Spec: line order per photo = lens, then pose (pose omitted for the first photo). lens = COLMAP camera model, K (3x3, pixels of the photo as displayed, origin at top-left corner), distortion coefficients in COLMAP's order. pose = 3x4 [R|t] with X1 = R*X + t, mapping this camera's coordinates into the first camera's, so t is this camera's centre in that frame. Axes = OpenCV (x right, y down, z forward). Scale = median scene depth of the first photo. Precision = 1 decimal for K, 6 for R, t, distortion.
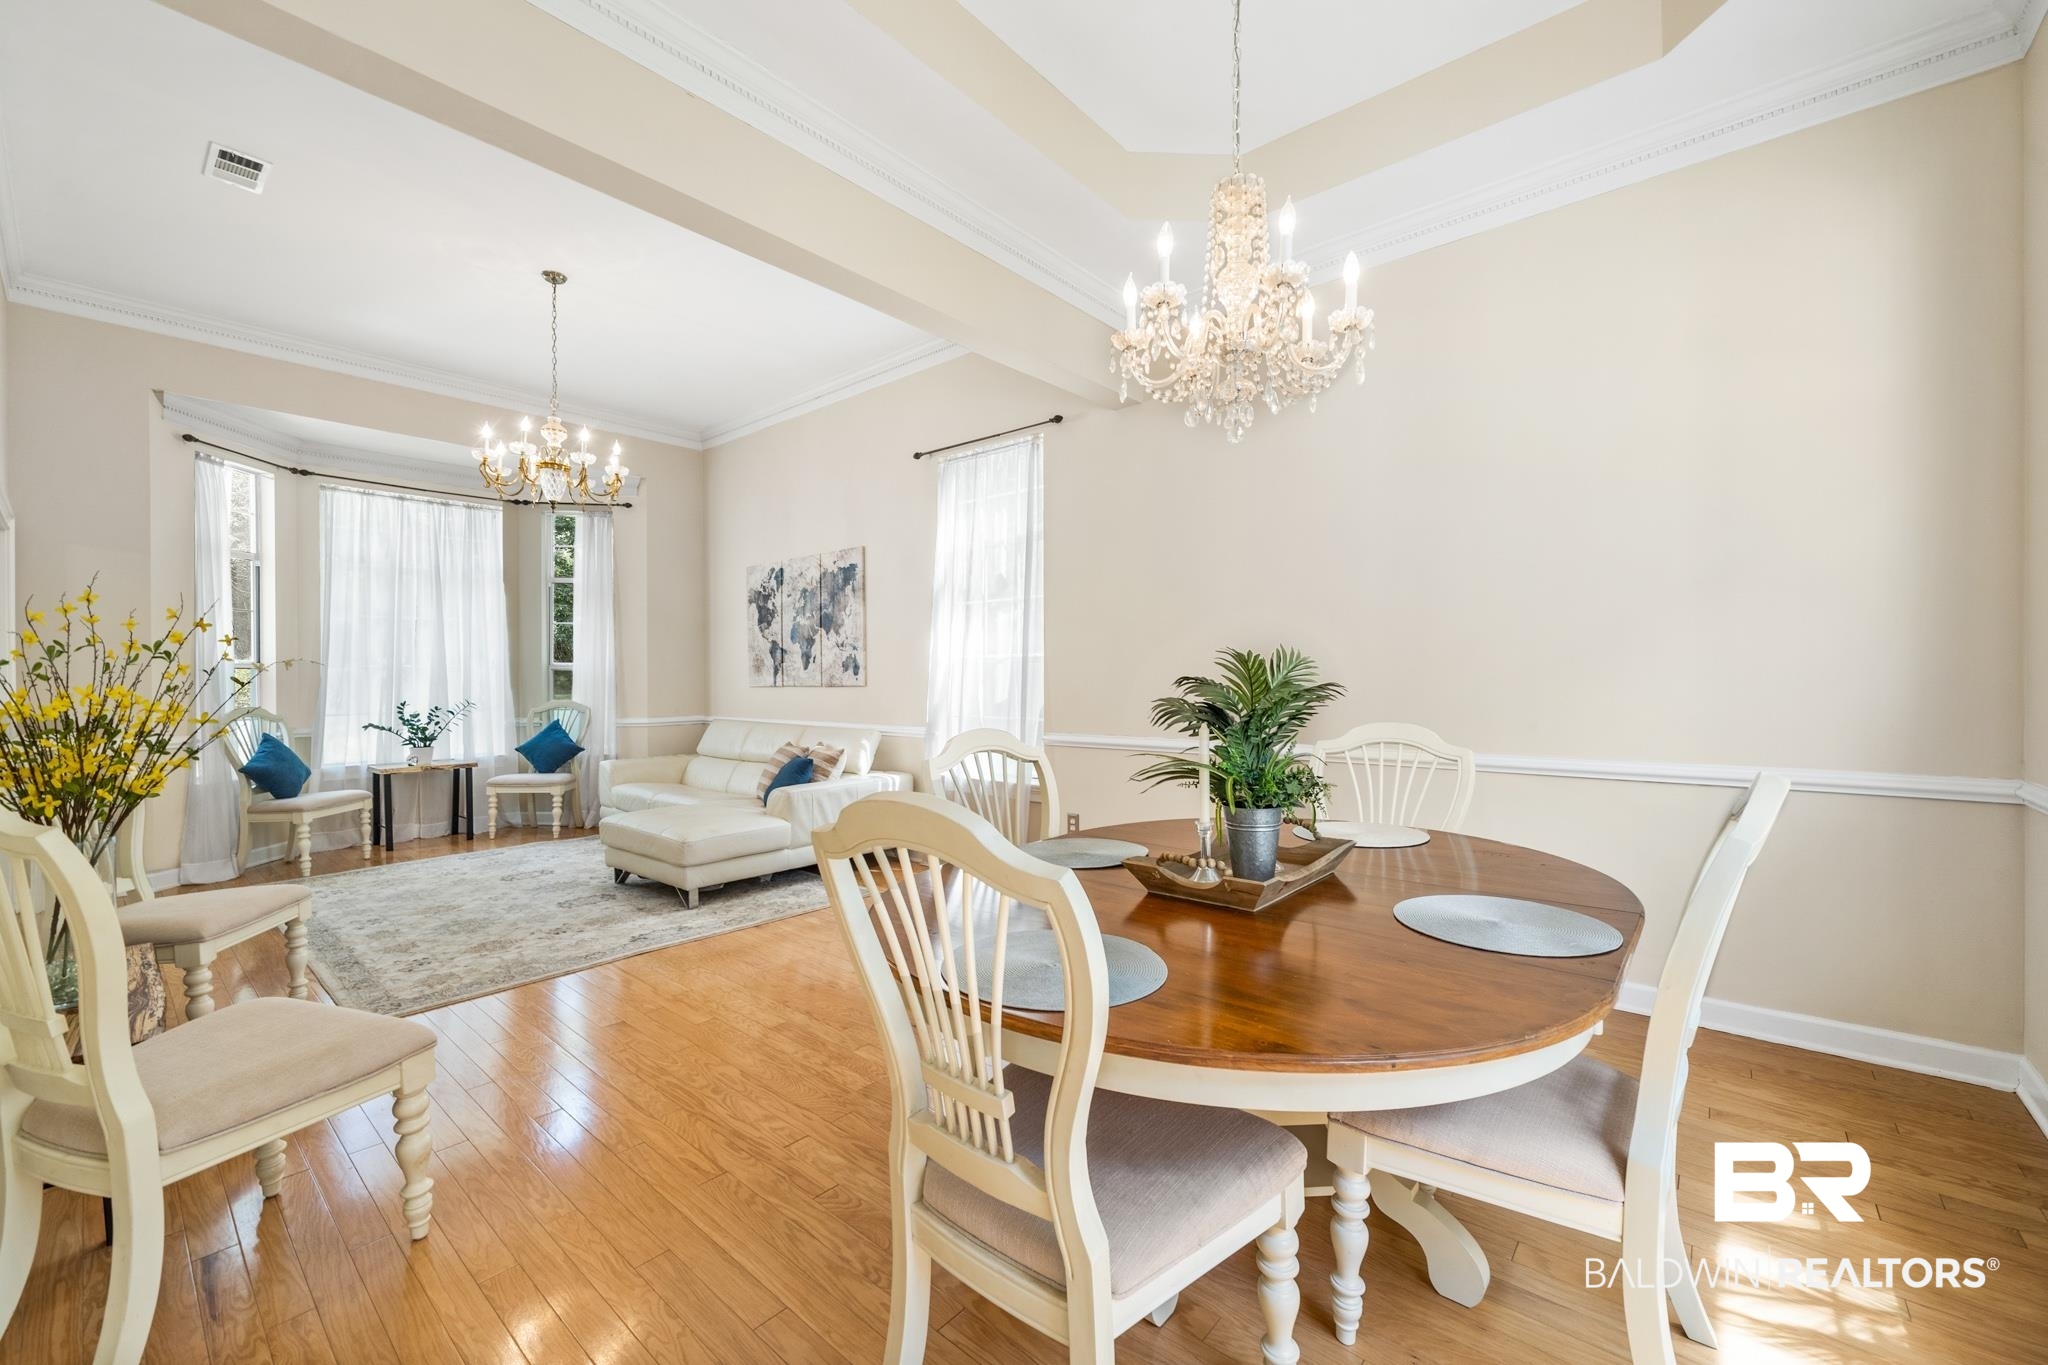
lens RADIAL K [[815.2, 0, 1024.0], [0, 815.2, 682.5], [0, 0, 1]] dist [-0.000151, 0.000022]
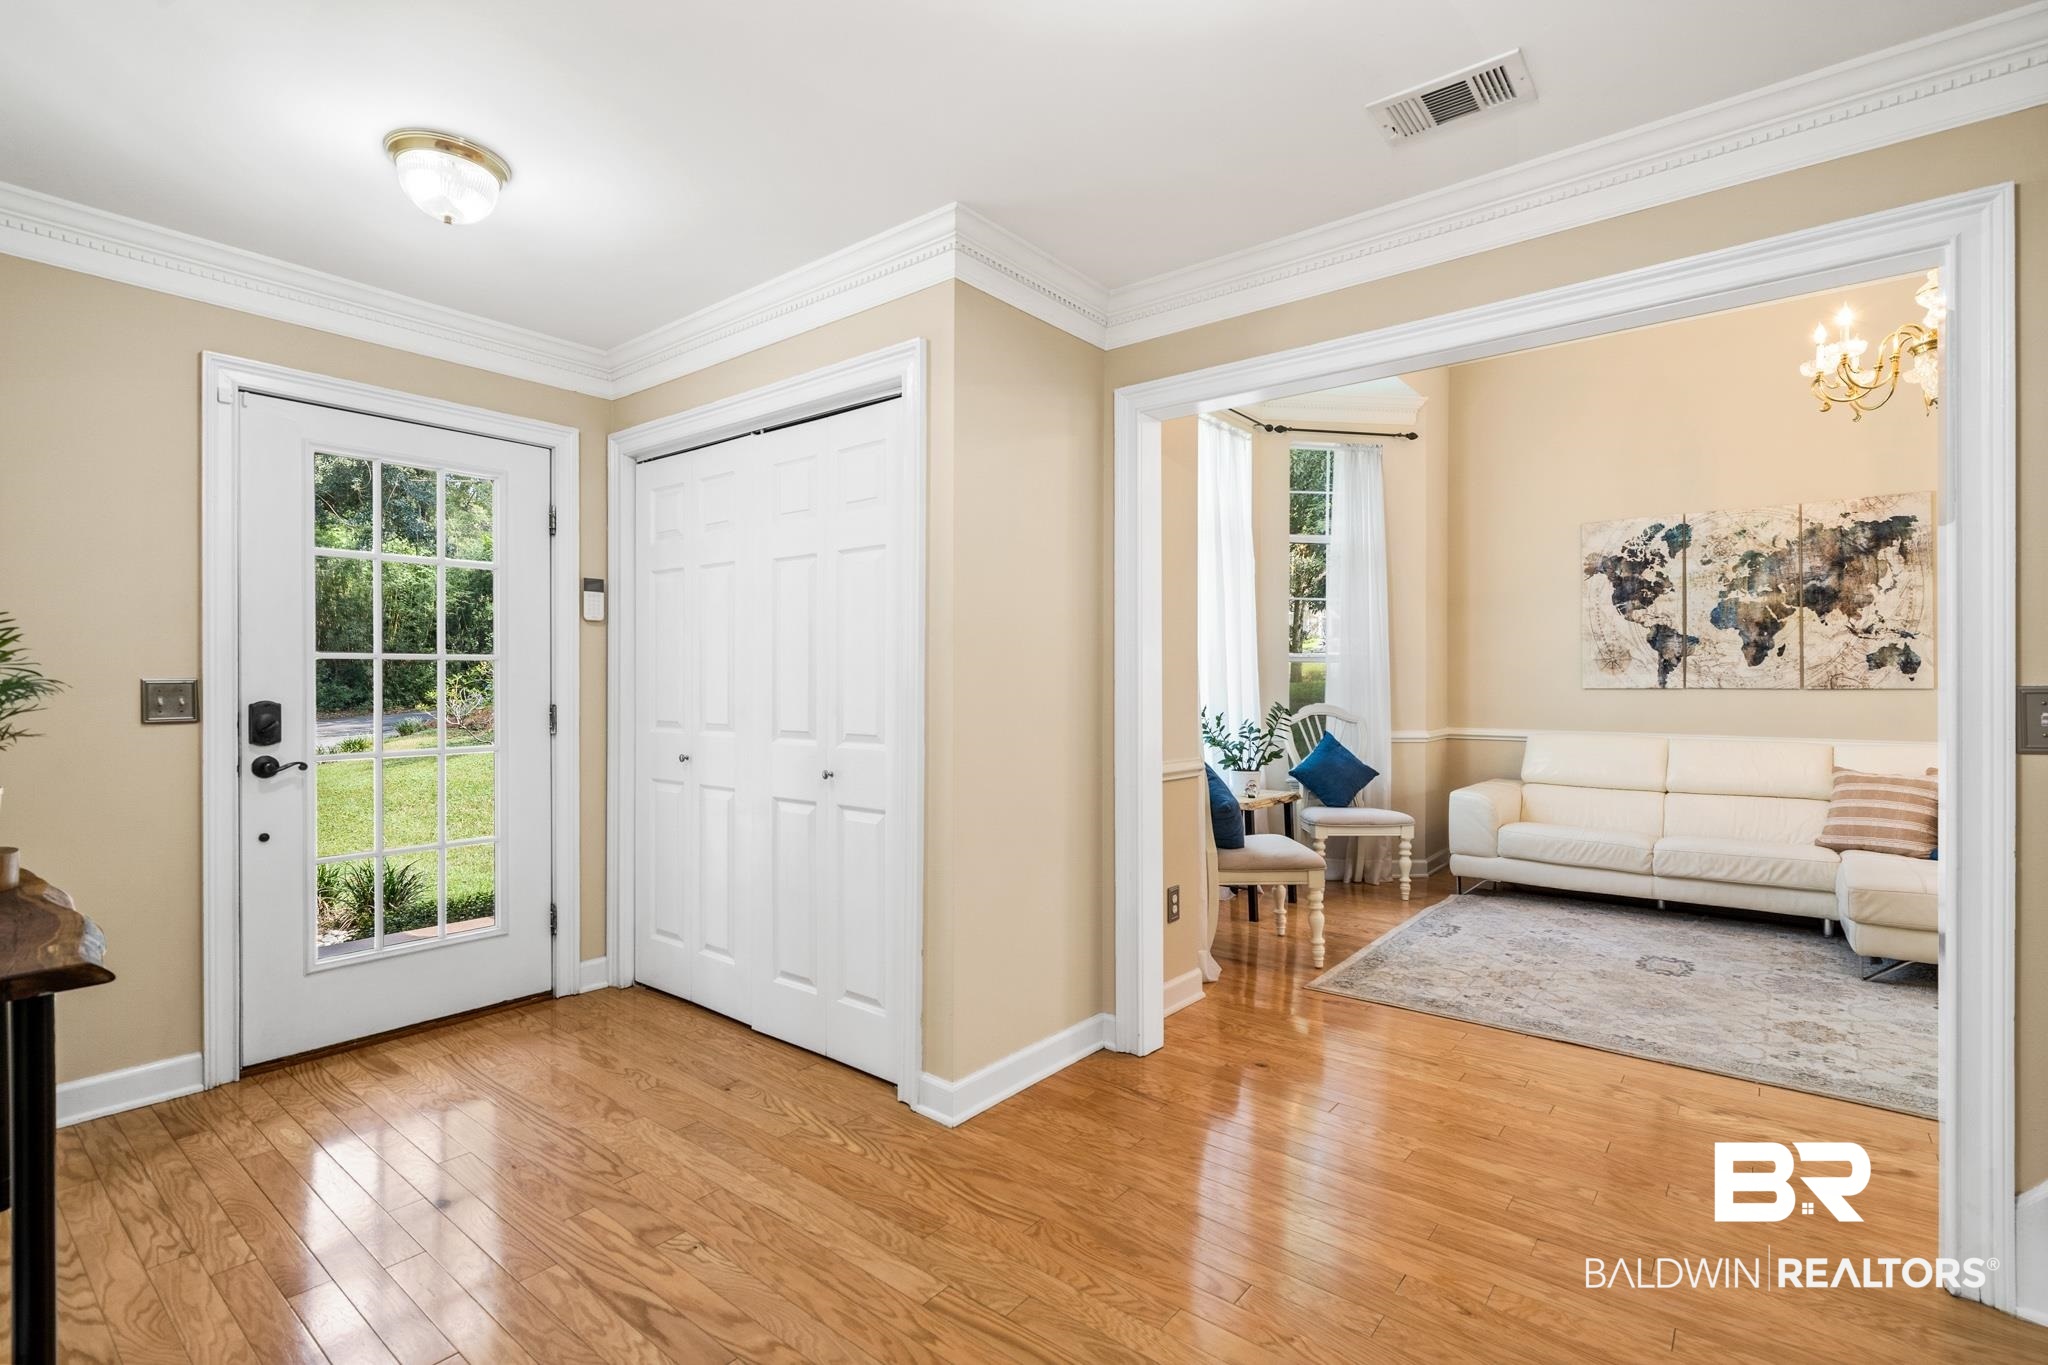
lens RADIAL K [[941.9, 0, 1024.0], [0, 941.9, 682.5], [0, 0, 1]] dist [0.001068, 0.000151]
pose [[0.999699, 0.010174, 0.022344, -0.951358], [-0.010016, 0.999924, -0.007147, 0.011699], [-0.022415, 0.006921, 0.999725, 0.193382]]
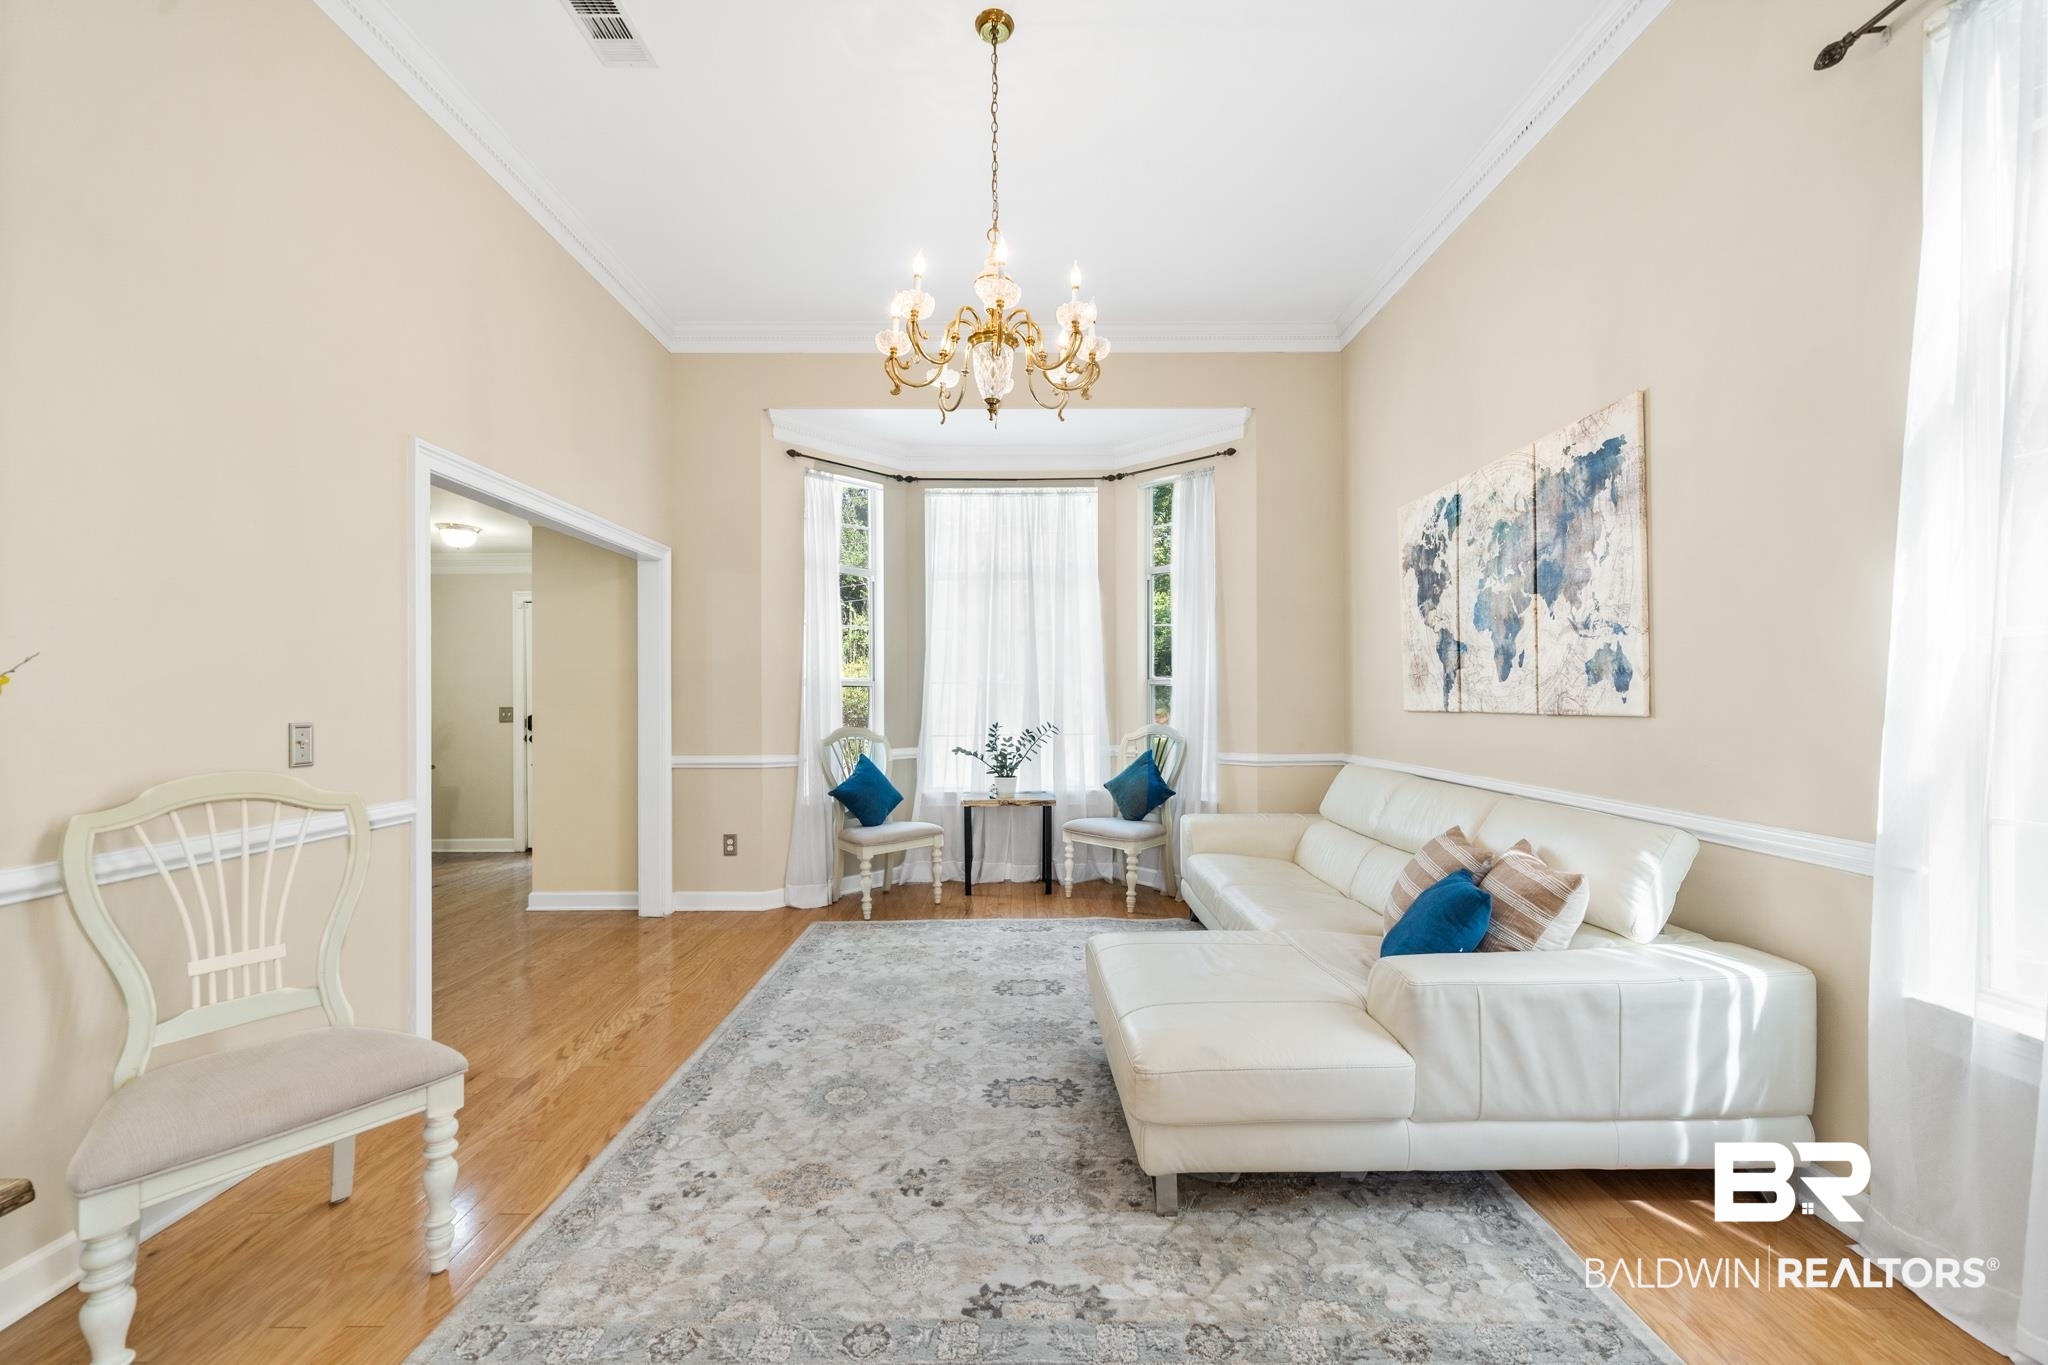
lens RADIAL K [[803.2, 0, 1018.6], [0, 803.2, 689.6], [0, 0, 1]] dist [-0.000469, 0.000054]
pose [[0.649619, -0.004594, -0.760246, -0.086105], [-0.003683, 0.999951, -0.009190, -0.004617], [0.760251, 0.008770, 0.649571, 0.457808]]
